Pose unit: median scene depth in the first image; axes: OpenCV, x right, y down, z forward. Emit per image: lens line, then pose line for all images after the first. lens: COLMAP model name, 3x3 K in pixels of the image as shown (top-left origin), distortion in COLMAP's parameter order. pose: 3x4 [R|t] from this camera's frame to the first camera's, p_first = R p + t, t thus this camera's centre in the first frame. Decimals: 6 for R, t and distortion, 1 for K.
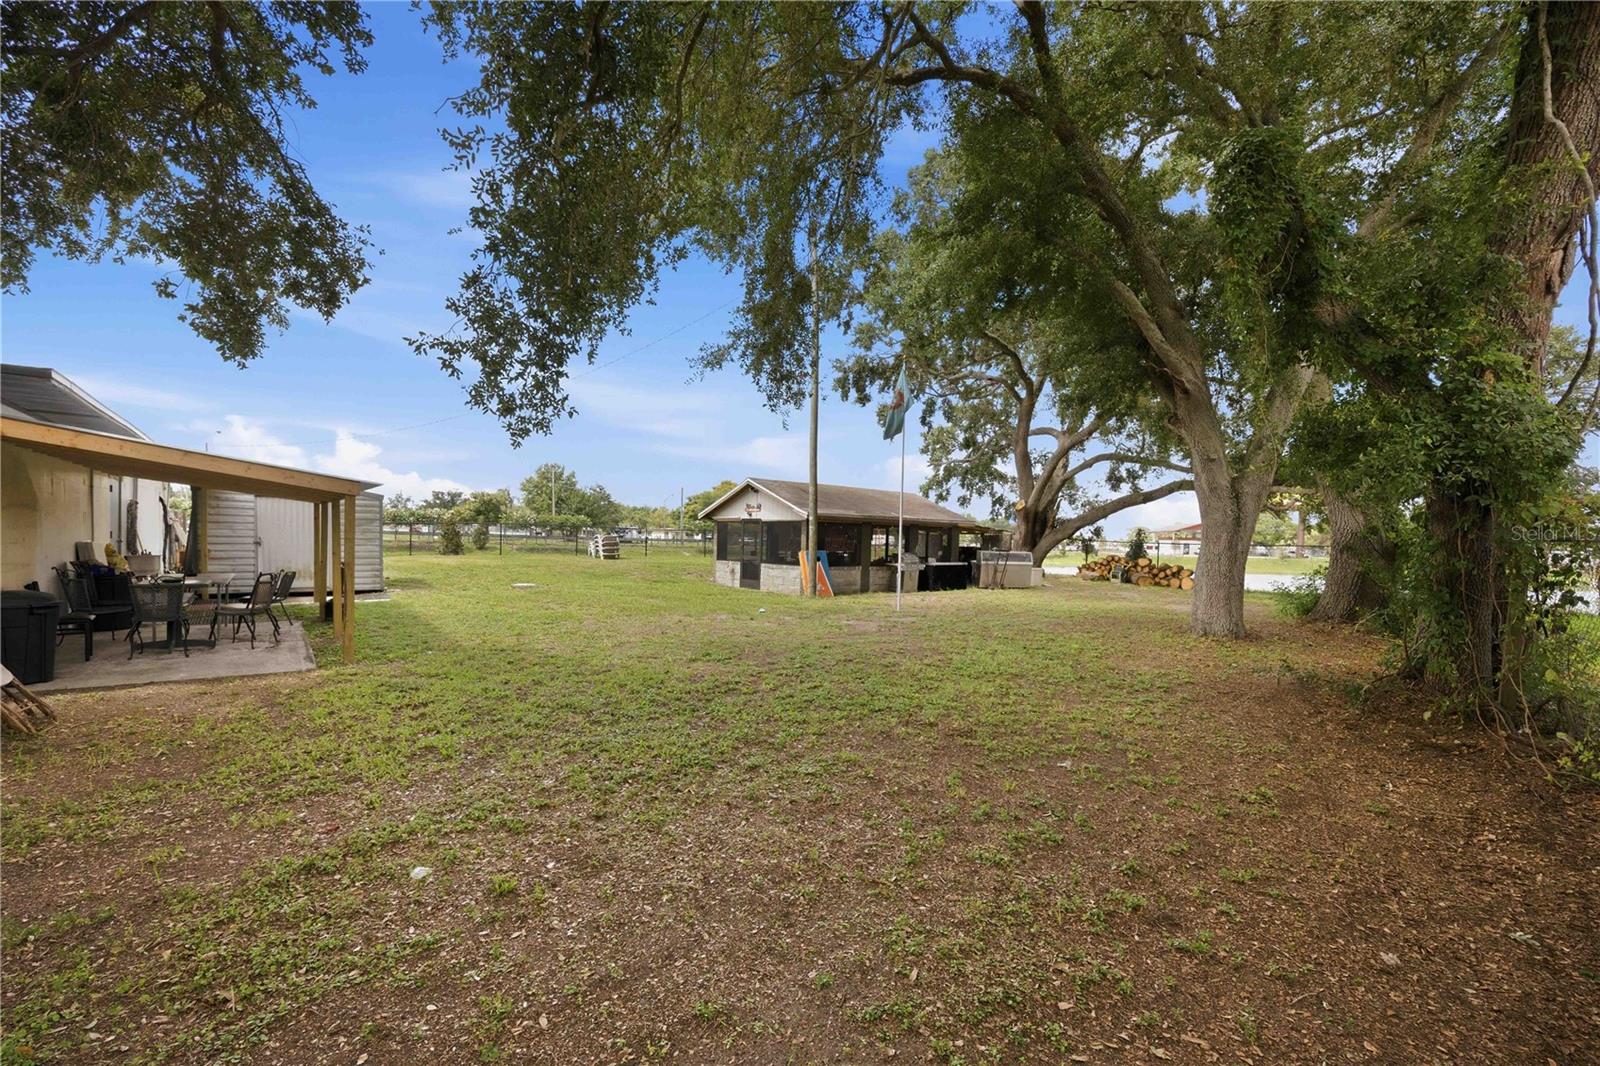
lens RADIAL K [[621.1, 0, 799.3], [0, 621.1, 539.3], [0, 0, 1]] dist [-0.000009, -0.000088]
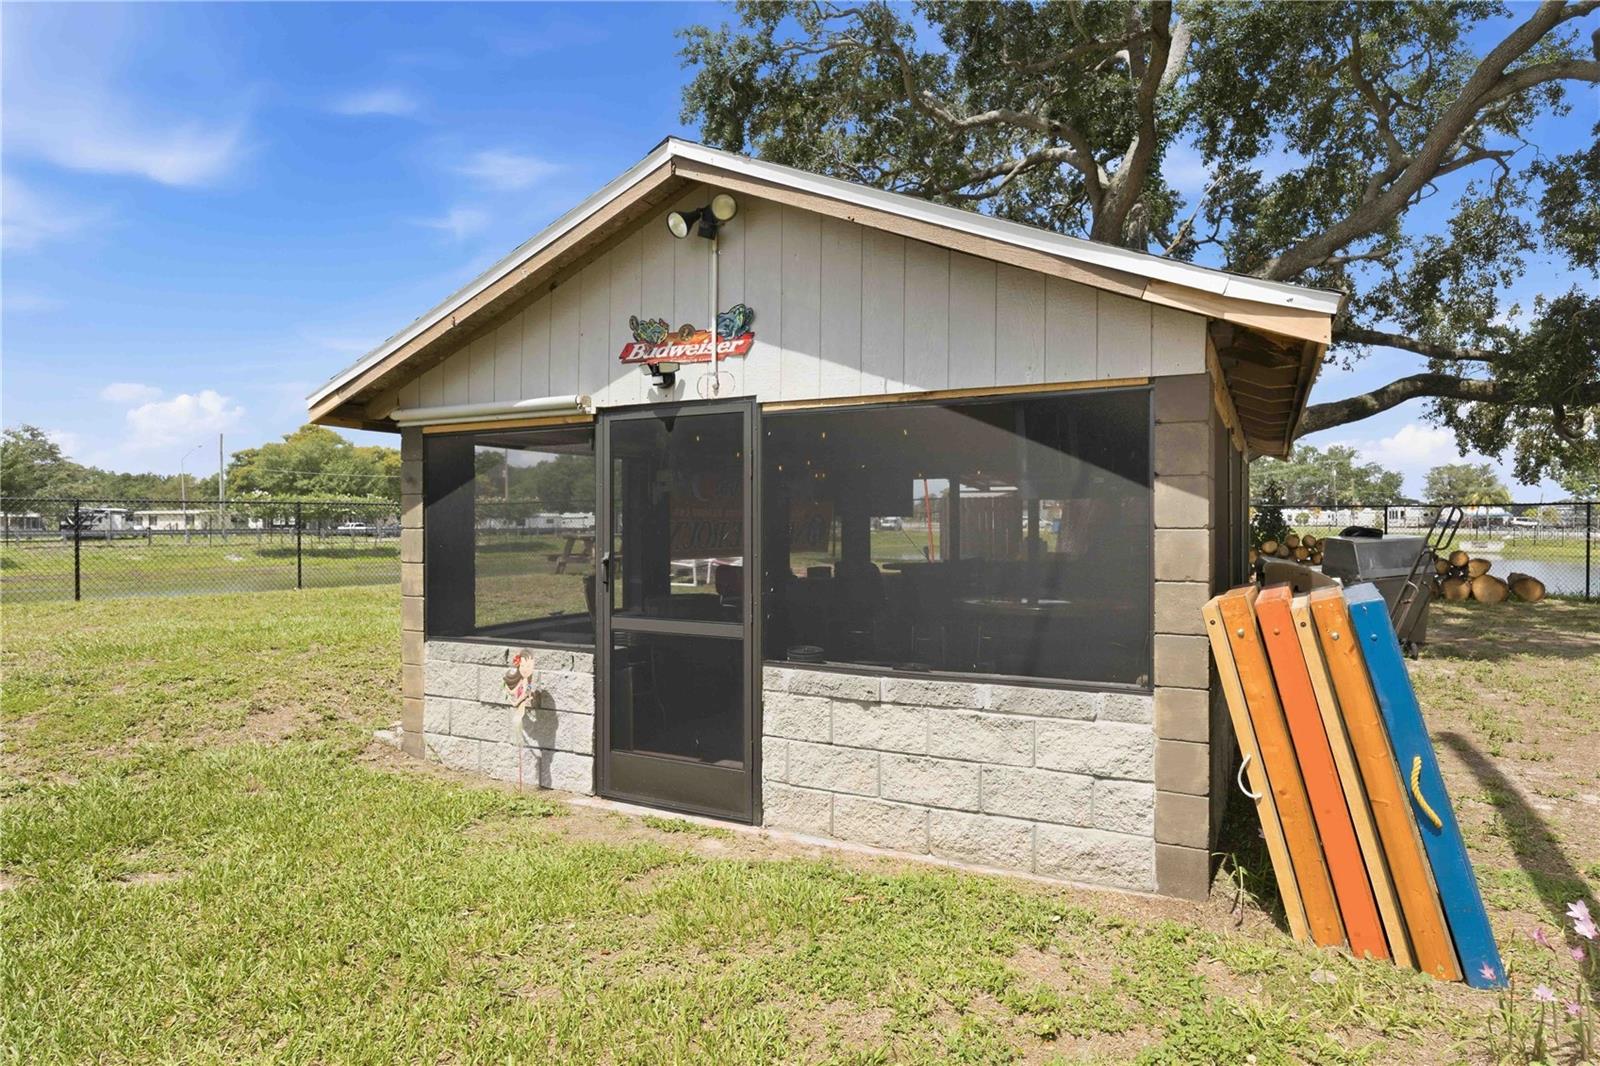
lens RADIAL K [[953.5, 0, 800.0], [0, 953.5, 533.0], [0, 0, 1]] dist [-0.001670, 0.000610]
pose [[0.936472, -0.028081, 0.349617, -0.133032], [0.023384, 0.999571, 0.017650, -0.001085], [-0.349963, -0.008353, 0.936726, 0.723489]]
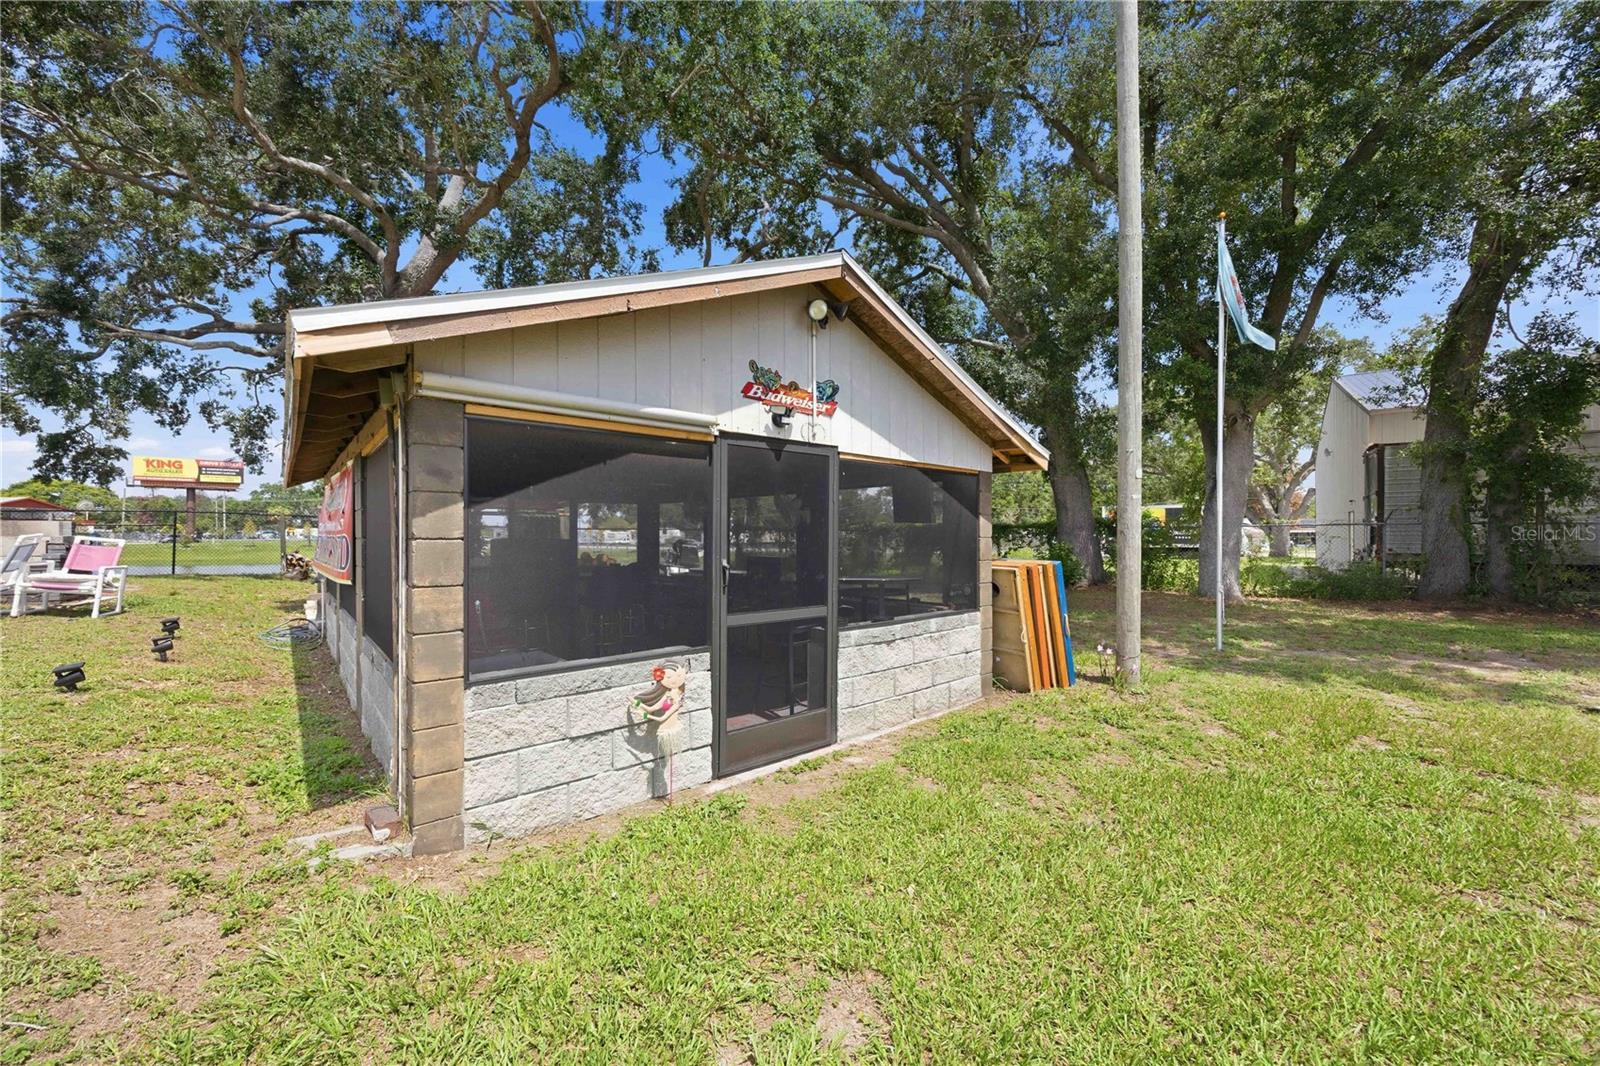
lens RADIAL K [[621.1, 0, 799.3], [0, 621.1, 539.3], [0, 0, 1]] dist [-0.000009, -0.000088]
pose [[-0.004434, -0.026059, 0.999651, -0.286382], [0.002145, 0.999658, 0.026069, -0.003583], [-0.999988, 0.002260, -0.004376, 0.967879]]
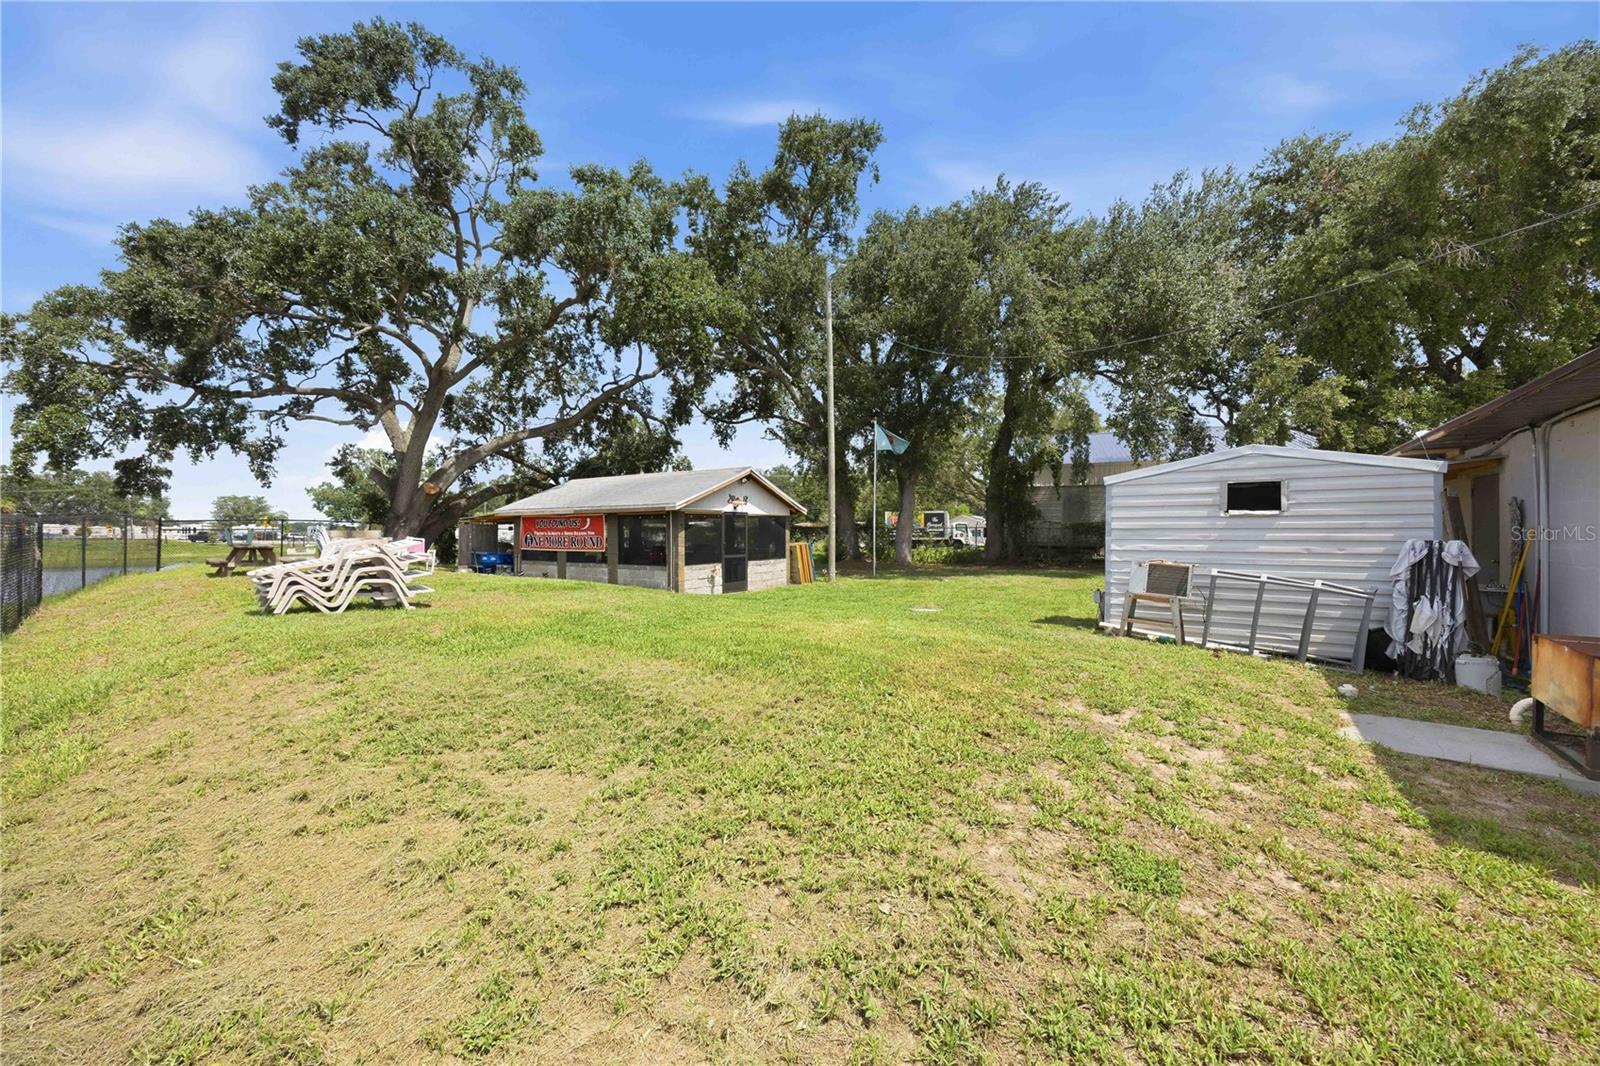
lens RADIAL K [[621.1, 0, 799.3], [0, 621.1, 539.3], [0, 0, 1]] dist [-0.000009, -0.000088]
pose [[-0.268005, -0.032775, 0.962860, -0.913260], [-0.001772, 0.999436, 0.033527, -0.023465], [-0.963416, 0.007279, -0.267912, 1.116348]]
